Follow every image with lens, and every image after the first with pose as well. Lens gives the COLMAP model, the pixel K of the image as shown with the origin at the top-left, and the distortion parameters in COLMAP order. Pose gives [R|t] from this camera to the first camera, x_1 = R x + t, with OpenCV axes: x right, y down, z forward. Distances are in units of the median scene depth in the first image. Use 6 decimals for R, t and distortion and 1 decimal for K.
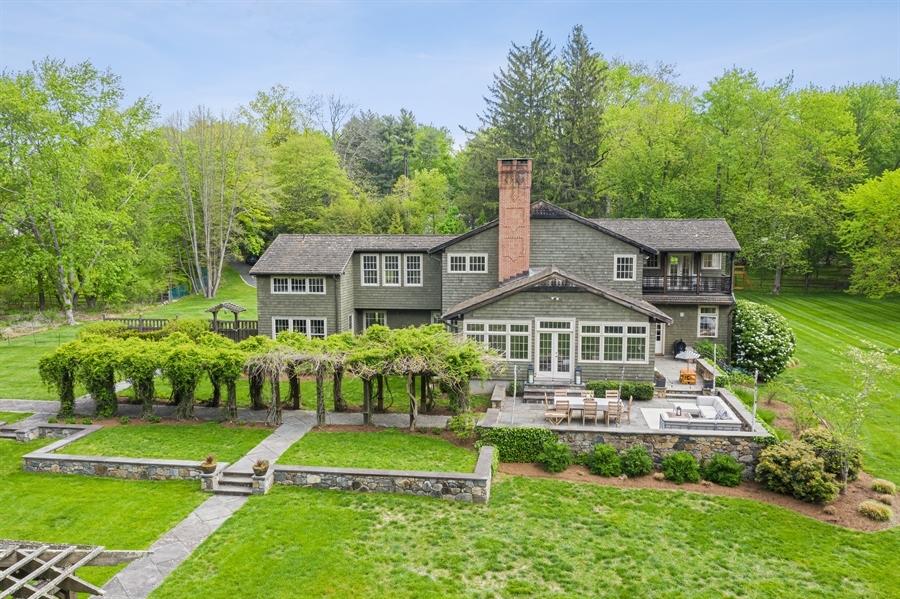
lens RADIAL K [[723.9, 0, 450.1], [0, 723.9, 301.0], [0, 0, 1]] dist [-0.025839, -0.000538]
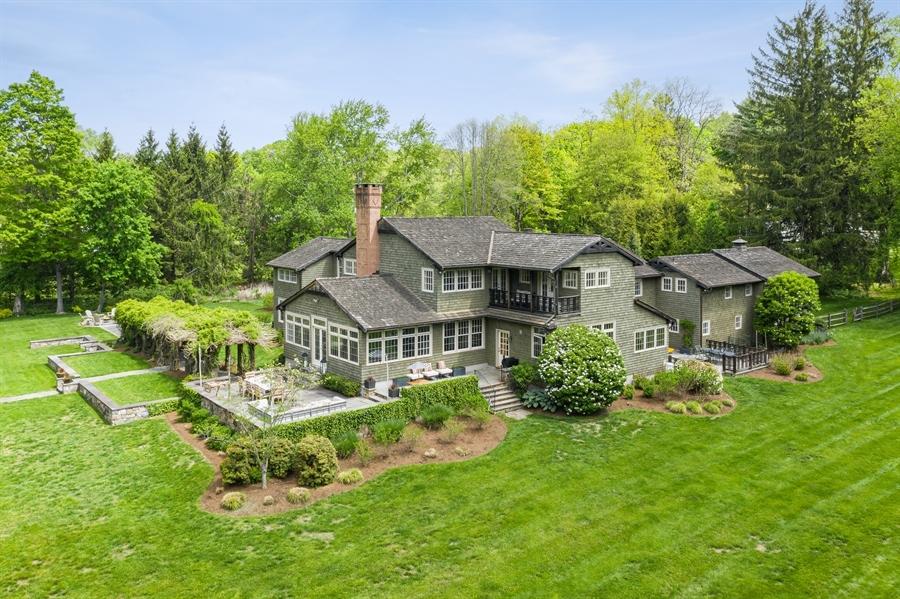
lens RADIAL K [[723.9, 0, 451.7], [0, 723.9, 297.8], [0, 0, 1]] dist [-0.025839, -0.000538]
pose [[0.728157, 0.088577, -0.679662, 1.123892], [-0.075897, 0.995936, 0.048483, -0.083711], [0.681195, 0.016281, 0.731921, 0.258135]]
